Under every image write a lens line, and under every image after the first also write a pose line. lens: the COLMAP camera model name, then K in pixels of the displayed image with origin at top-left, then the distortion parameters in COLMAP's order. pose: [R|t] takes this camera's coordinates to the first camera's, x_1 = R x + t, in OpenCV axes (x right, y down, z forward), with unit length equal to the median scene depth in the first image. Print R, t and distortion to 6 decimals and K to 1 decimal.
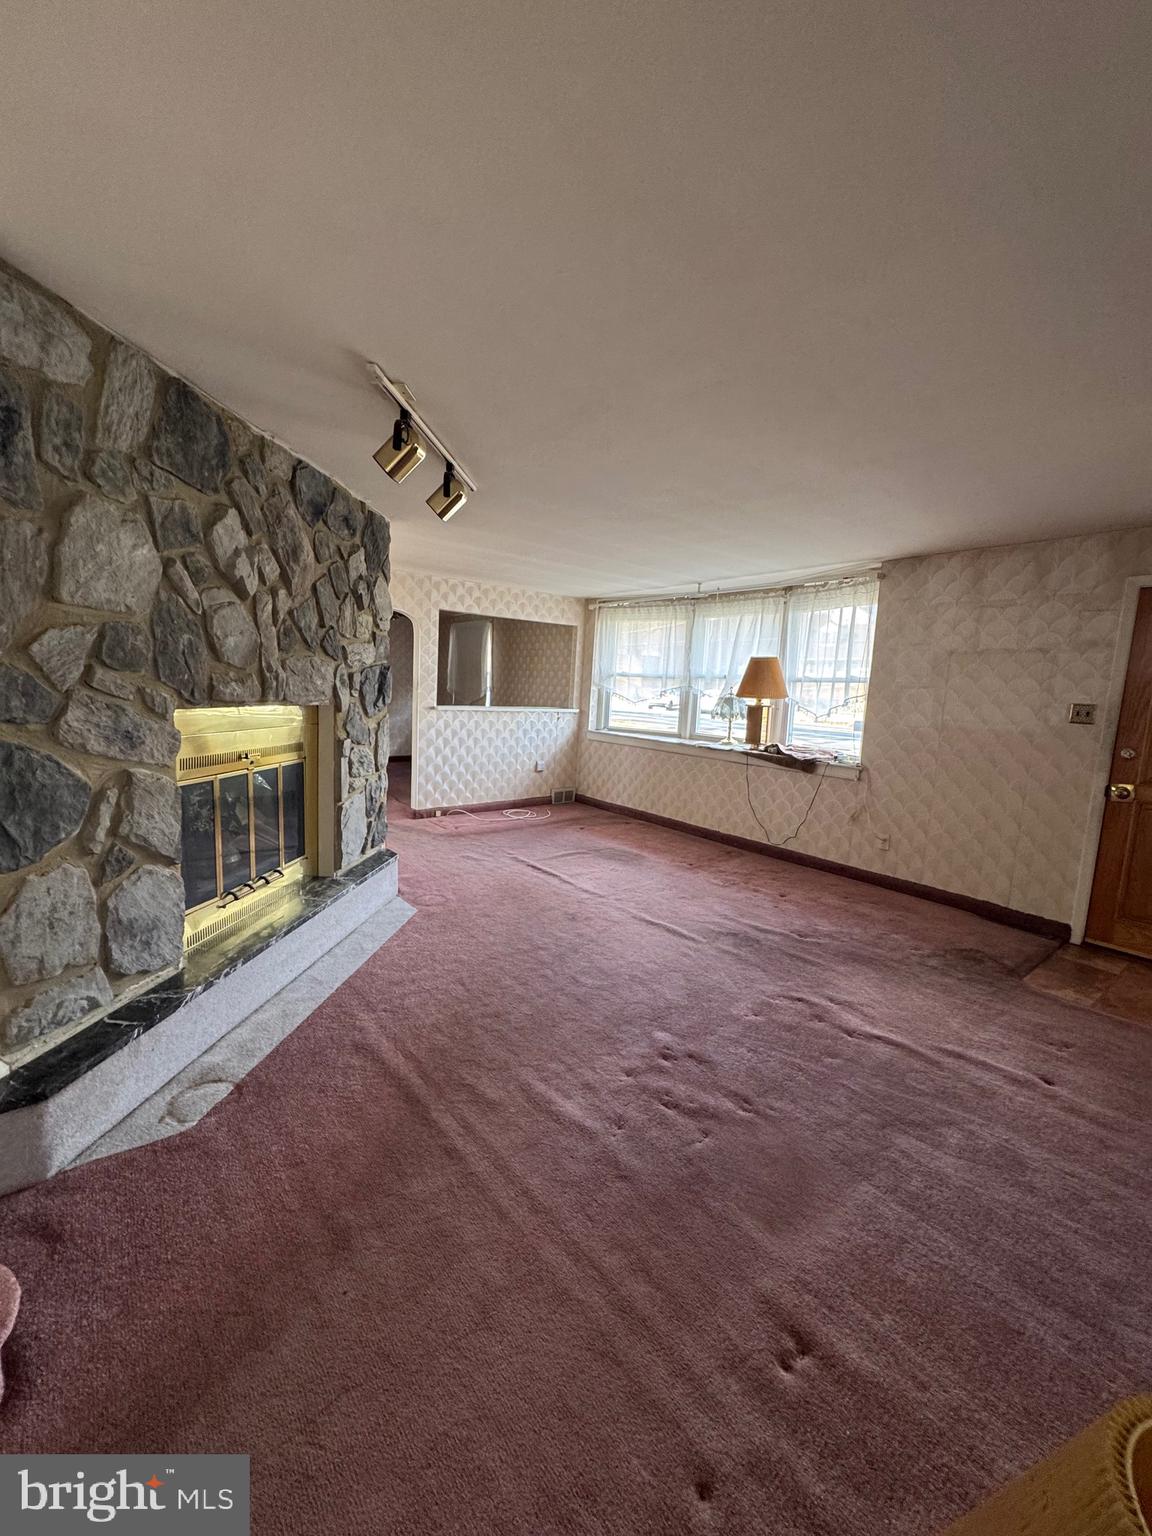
lens RADIAL K [[612.9, 0, 572.9], [0, 612.9, 760.3], [0, 0, 1]] dist [0.000403, 0.000108]
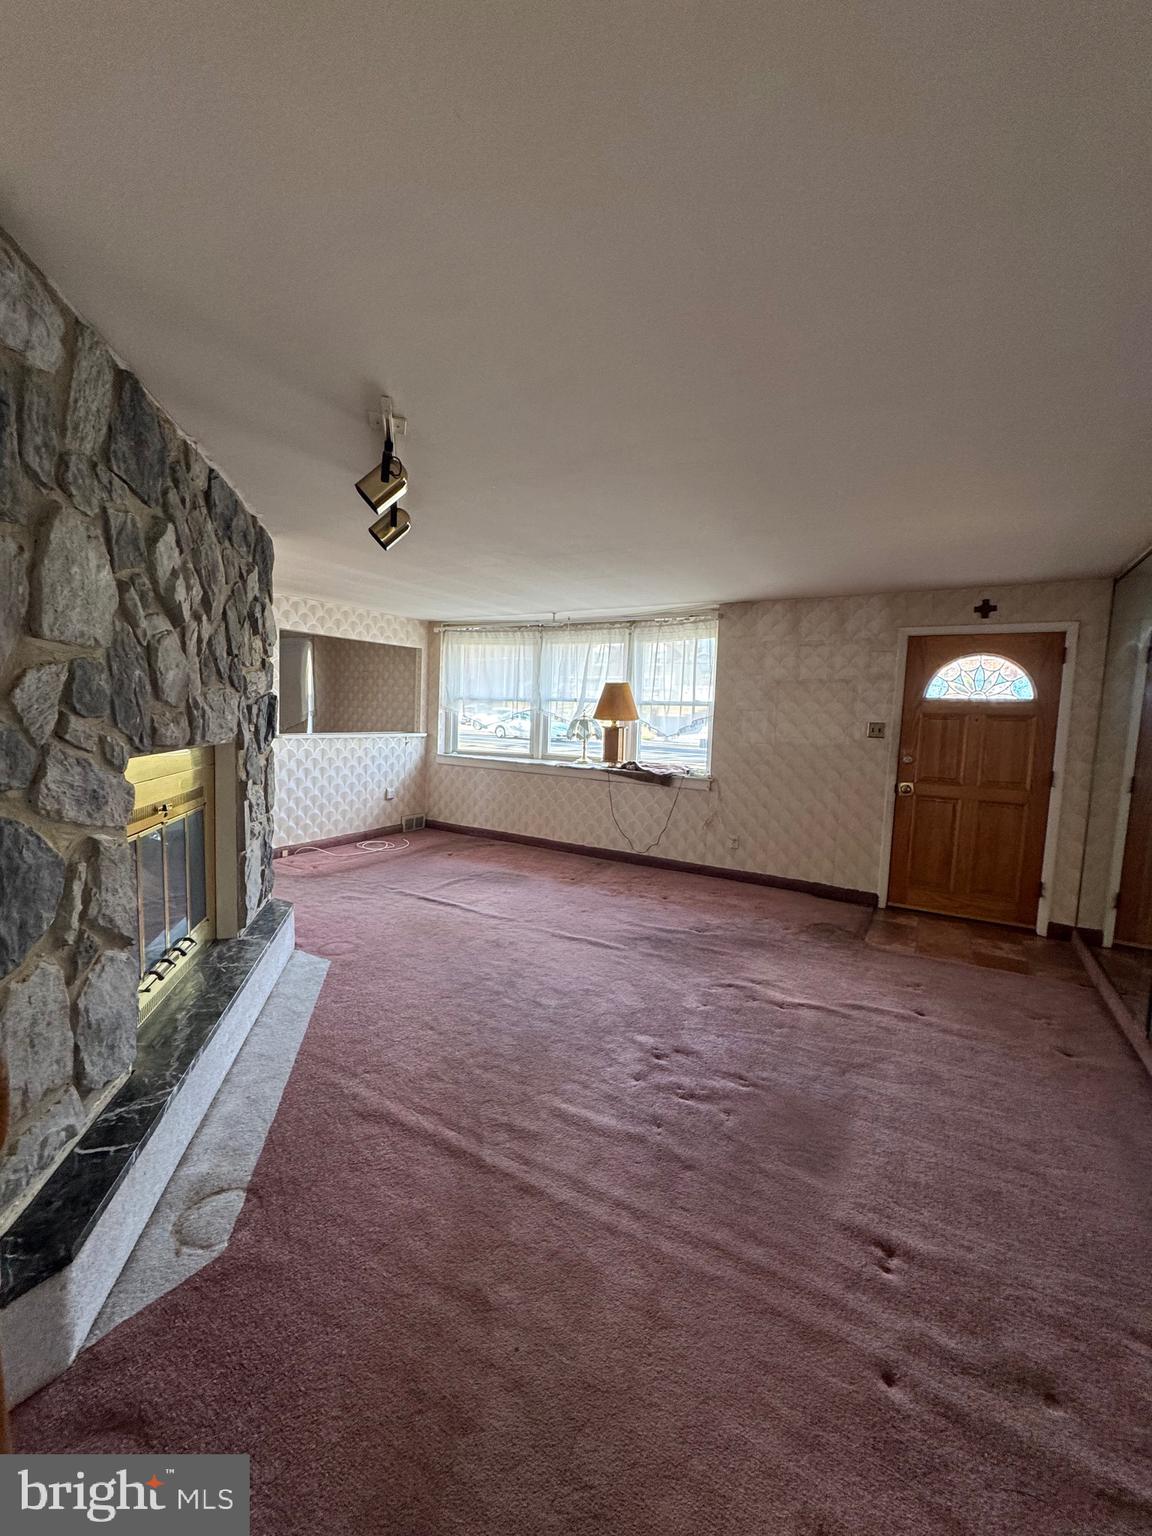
lens RADIAL K [[612.9, 0, 572.9], [0, 612.9, 760.3], [0, 0, 1]] dist [0.000403, 0.000108]
pose [[0.936663, -0.041888, 0.347718, -0.258568], [0.050969, 0.998555, -0.017006, -0.025665], [-0.346504, 0.033651, 0.937445, 0.004085]]
